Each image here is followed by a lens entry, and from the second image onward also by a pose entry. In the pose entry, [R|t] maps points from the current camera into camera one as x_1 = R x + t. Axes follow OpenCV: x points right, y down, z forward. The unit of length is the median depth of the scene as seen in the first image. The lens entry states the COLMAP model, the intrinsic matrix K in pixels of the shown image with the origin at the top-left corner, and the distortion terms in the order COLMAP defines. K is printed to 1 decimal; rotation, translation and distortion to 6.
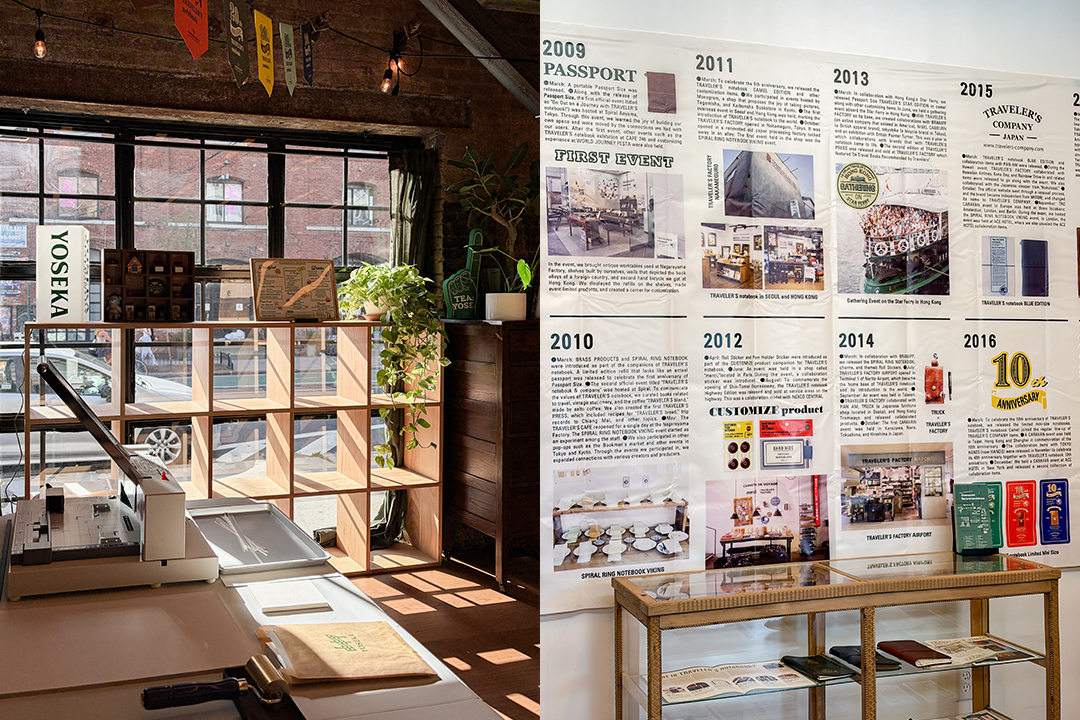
lens RADIAL K [[1343.7, 0, 540.0], [0, 1343.7, 360.0], [0, 0, 1]] dist [-0.006174, 0.005881]
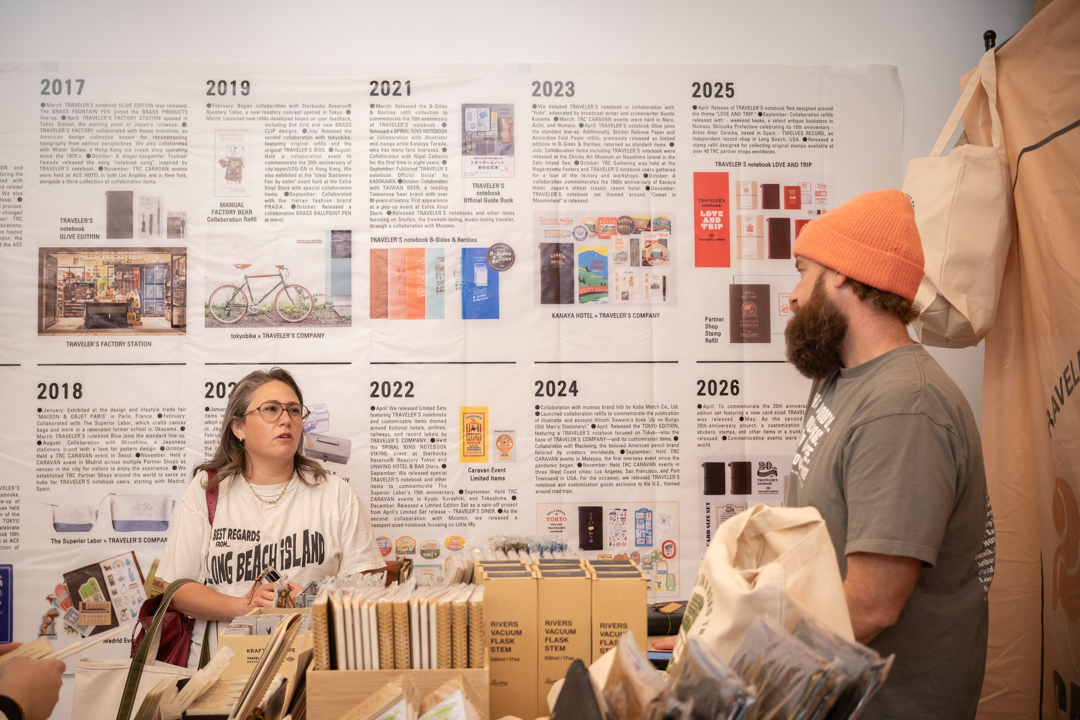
lens RADIAL K [[1267.0, 0, 540.0], [0, 1267.0, 360.0], [0, 0, 1]] dist [-0.035661, 0.004685]
pose [[0.929463, -0.012465, -0.368706, 0.542745], [-0.001040, 0.999337, -0.036405, -0.003077], [0.368915, 0.034220, 0.928833, 0.240665]]
